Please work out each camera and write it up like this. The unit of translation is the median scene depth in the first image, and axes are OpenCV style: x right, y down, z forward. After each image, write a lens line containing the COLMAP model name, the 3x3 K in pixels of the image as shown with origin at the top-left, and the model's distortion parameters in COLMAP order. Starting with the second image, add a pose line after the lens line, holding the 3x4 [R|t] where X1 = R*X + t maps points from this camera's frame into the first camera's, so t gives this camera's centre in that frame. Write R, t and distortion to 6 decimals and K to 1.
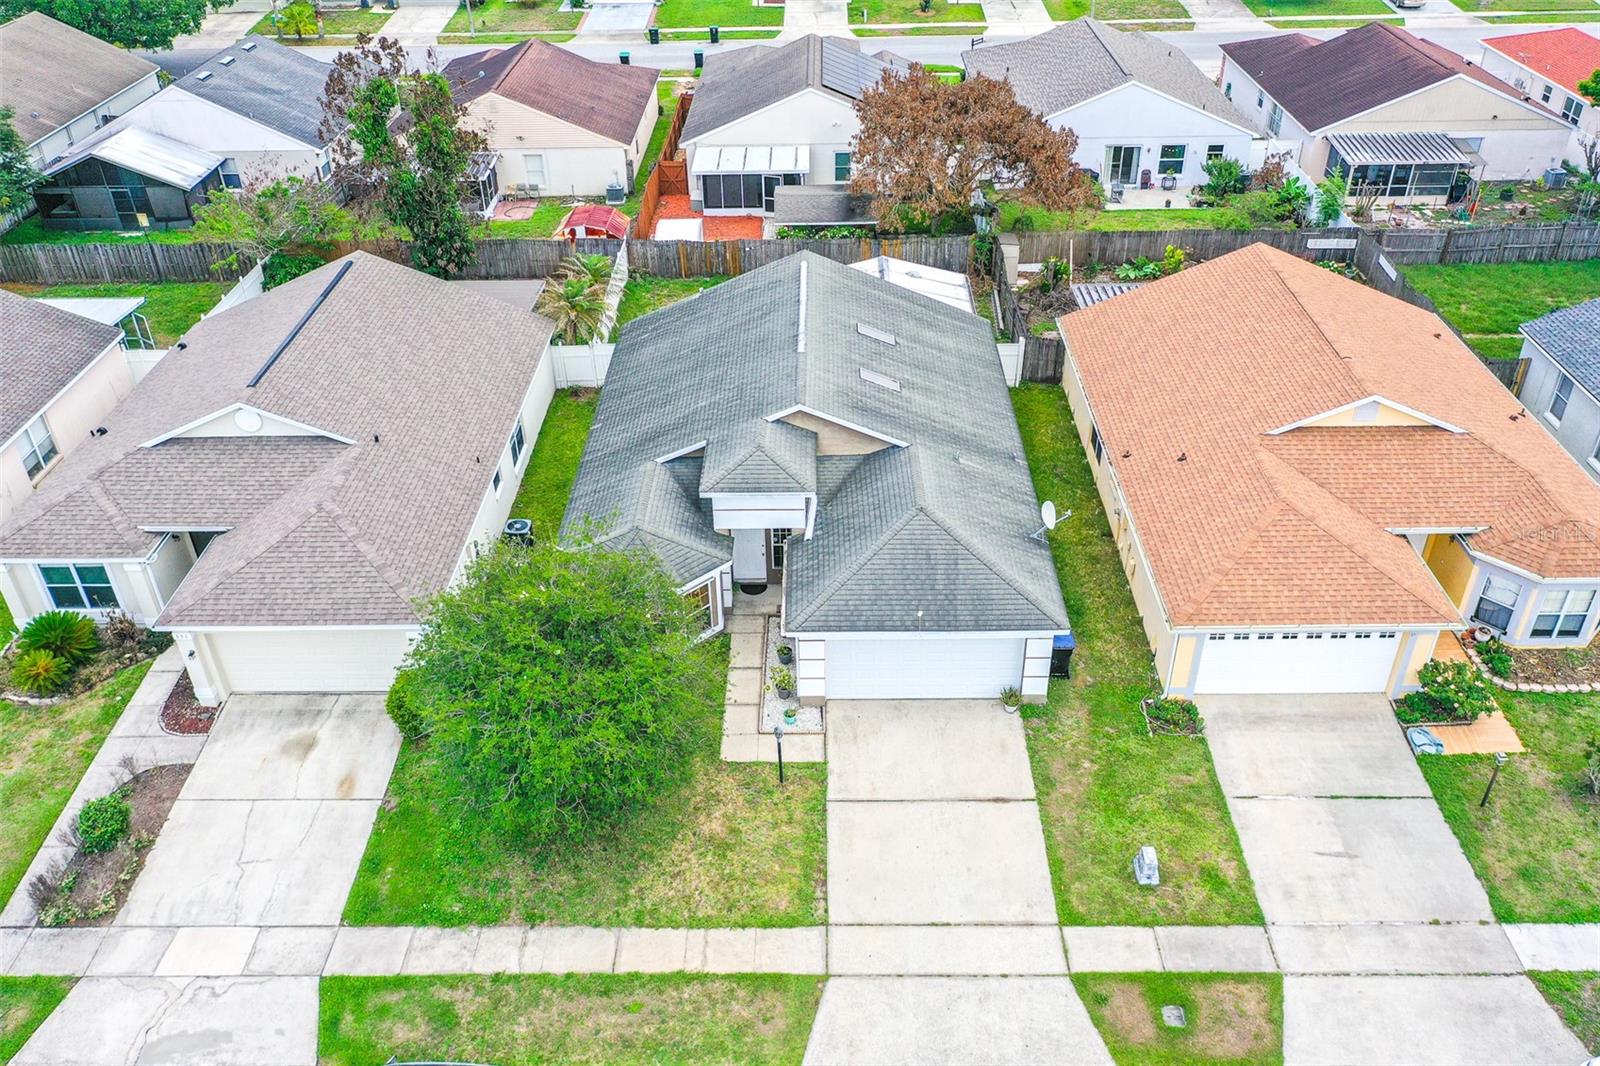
lens RADIAL K [[1261.9, 0, 803.7], [0, 1261.9, 537.4], [0, 0, 1]] dist [0.007294, -0.004098]
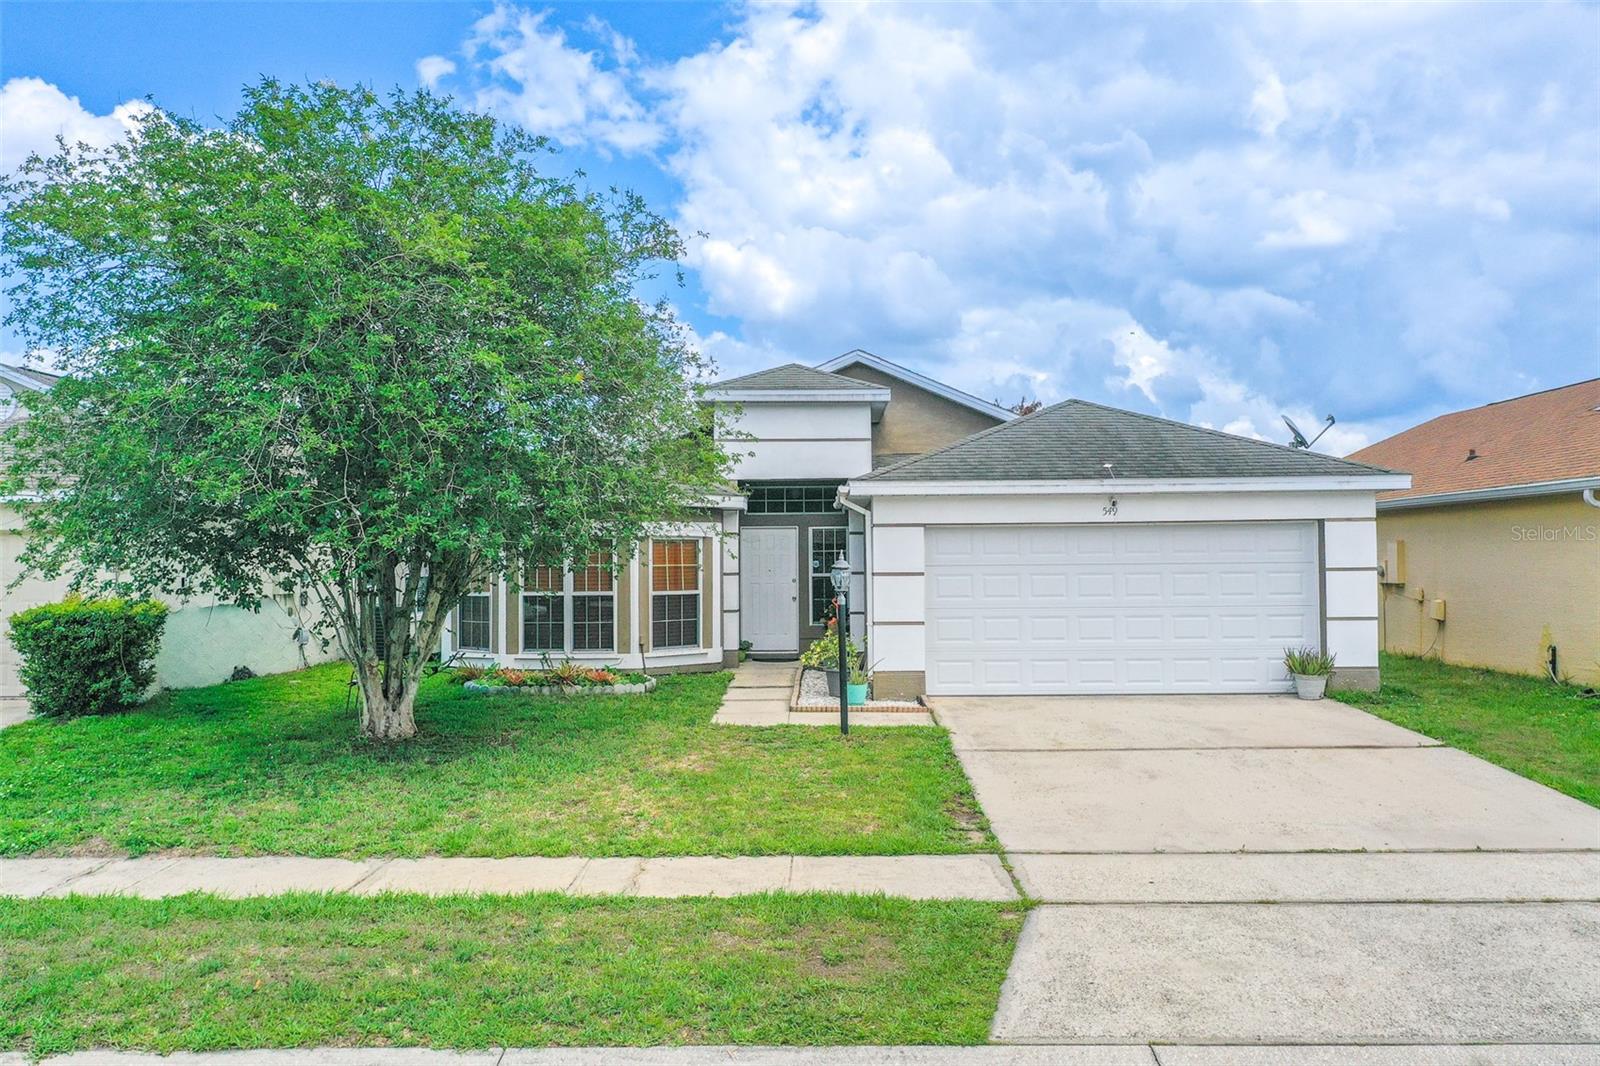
lens RADIAL K [[1261.9, 0, 814.6], [0, 1261.9, 586.8], [0, 0, 1]] dist [0.007294, -0.004098]
pose [[0.999934, 0.010374, 0.005009, -0.034406], [-0.005913, 0.835367, -0.549661, 0.436868], [-0.009886, 0.549594, 0.835373, 0.678979]]
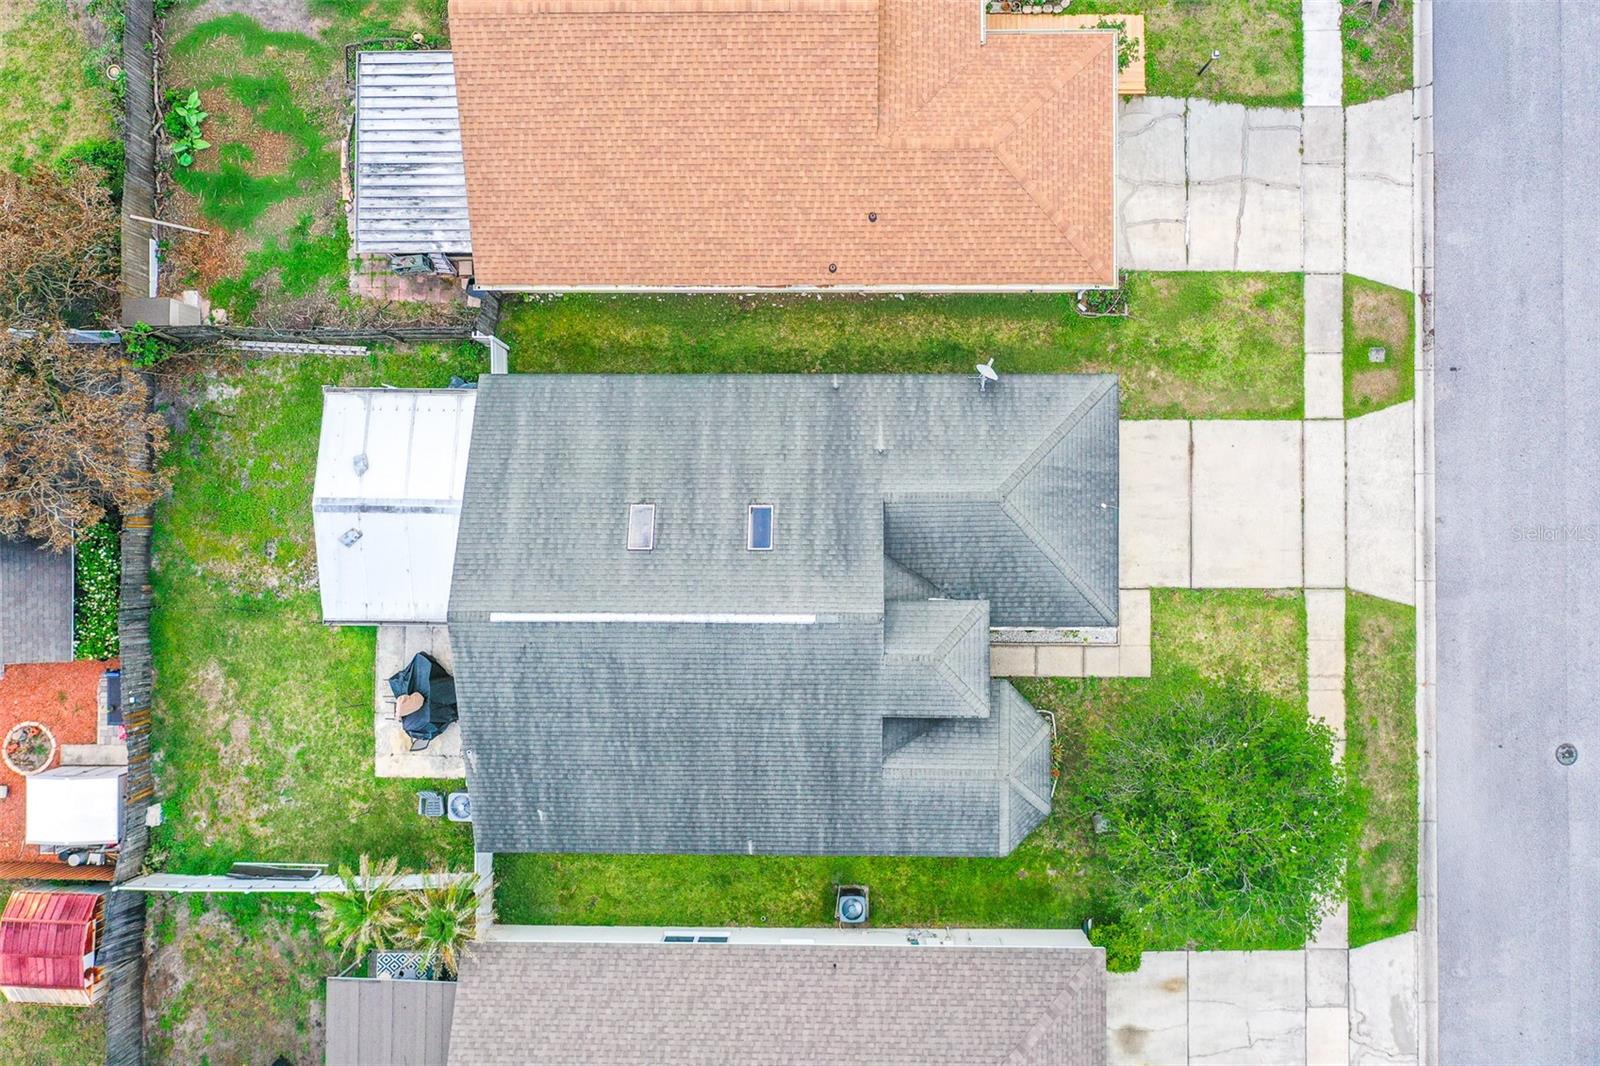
lens RADIAL K [[1261.9, 0, 804.6], [0, 1261.9, 529.9], [0, 0, 1]] dist [0.007294, -0.004098]
pose [[-0.008505, -0.999286, 0.036801, 0.036366], [0.585300, 0.024864, 0.810436, -1.127651], [-0.810773, 0.028432, 0.584670, 0.638581]]
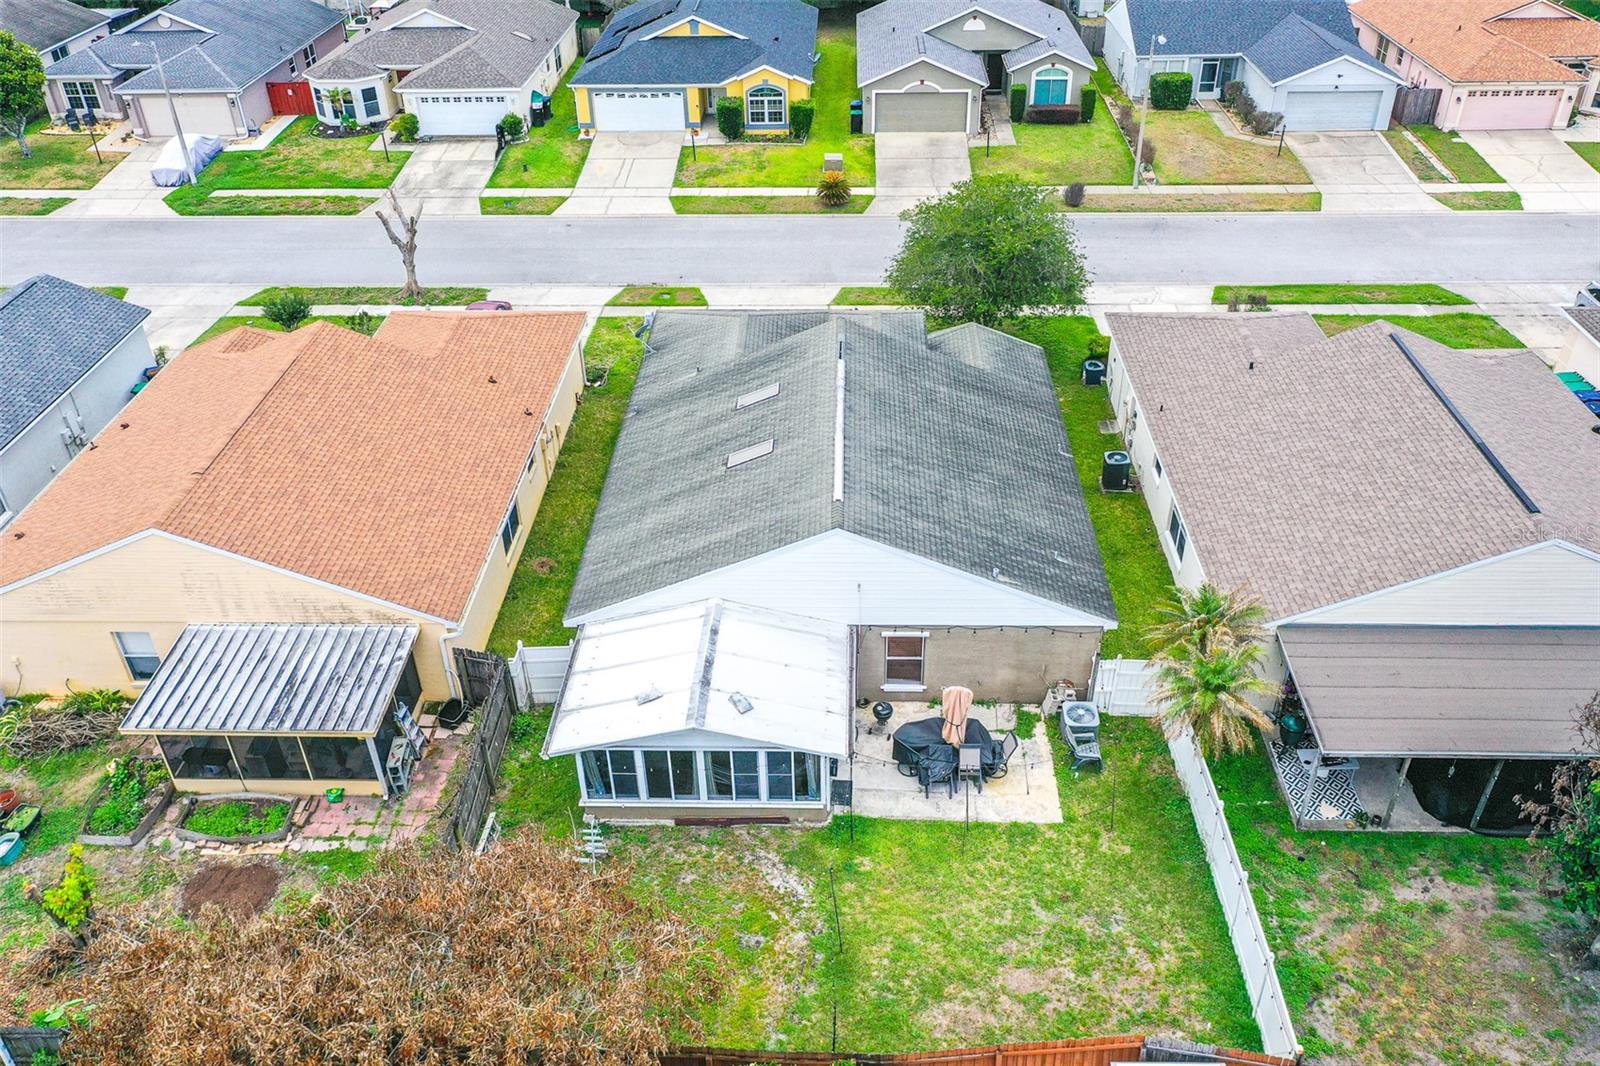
lens RADIAL K [[1261.9, 0, 806.7], [0, 1261.9, 536.3], [0, 0, 1]] dist [0.007294, -0.004098]
pose [[-0.999243, 0.019376, 0.033723, -0.007815], [0.038446, 0.361011, 0.931769, -1.331252], [0.005880, 0.932360, -0.361483, 1.975767]]
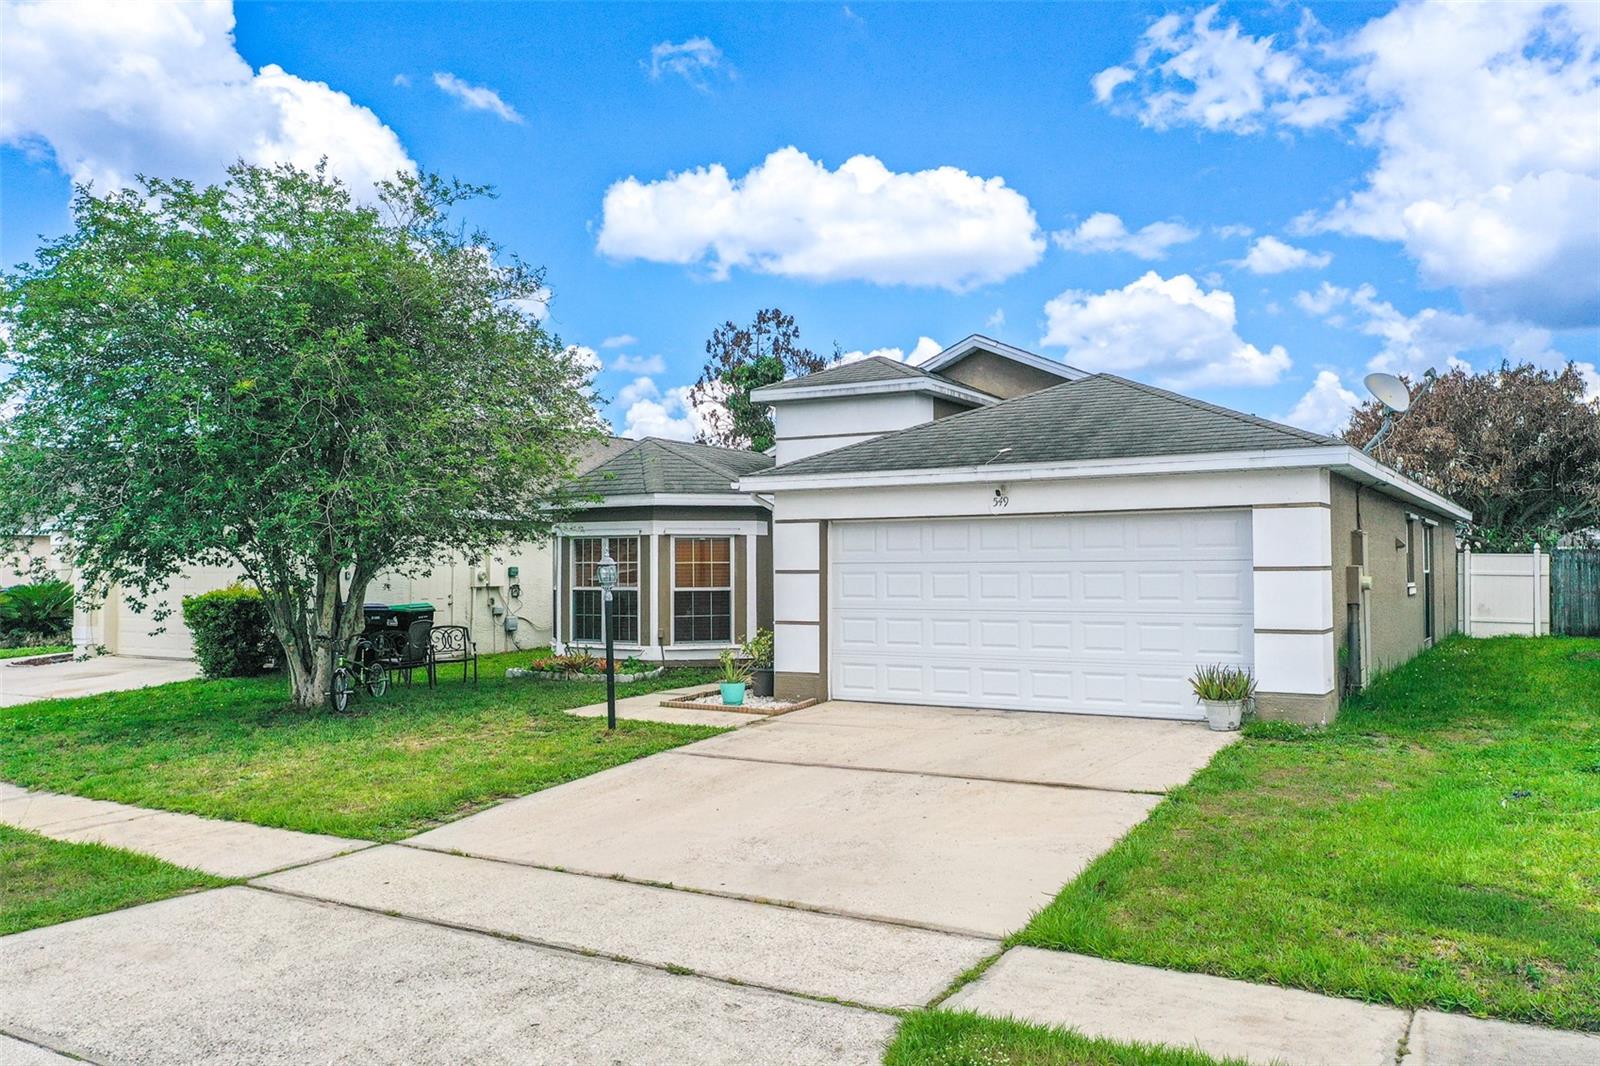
lens RADIAL K [[1261.9, 0, 792.5], [0, 1261.9, 534.8], [0, 0, 1]] dist [0.007294, -0.004098]
pose [[0.858563, 0.000018, -0.512708, 0.294579], [-0.298319, 0.813313, -0.499527, 0.380505], [0.416983, 0.581826, 0.698286, 0.757786]]
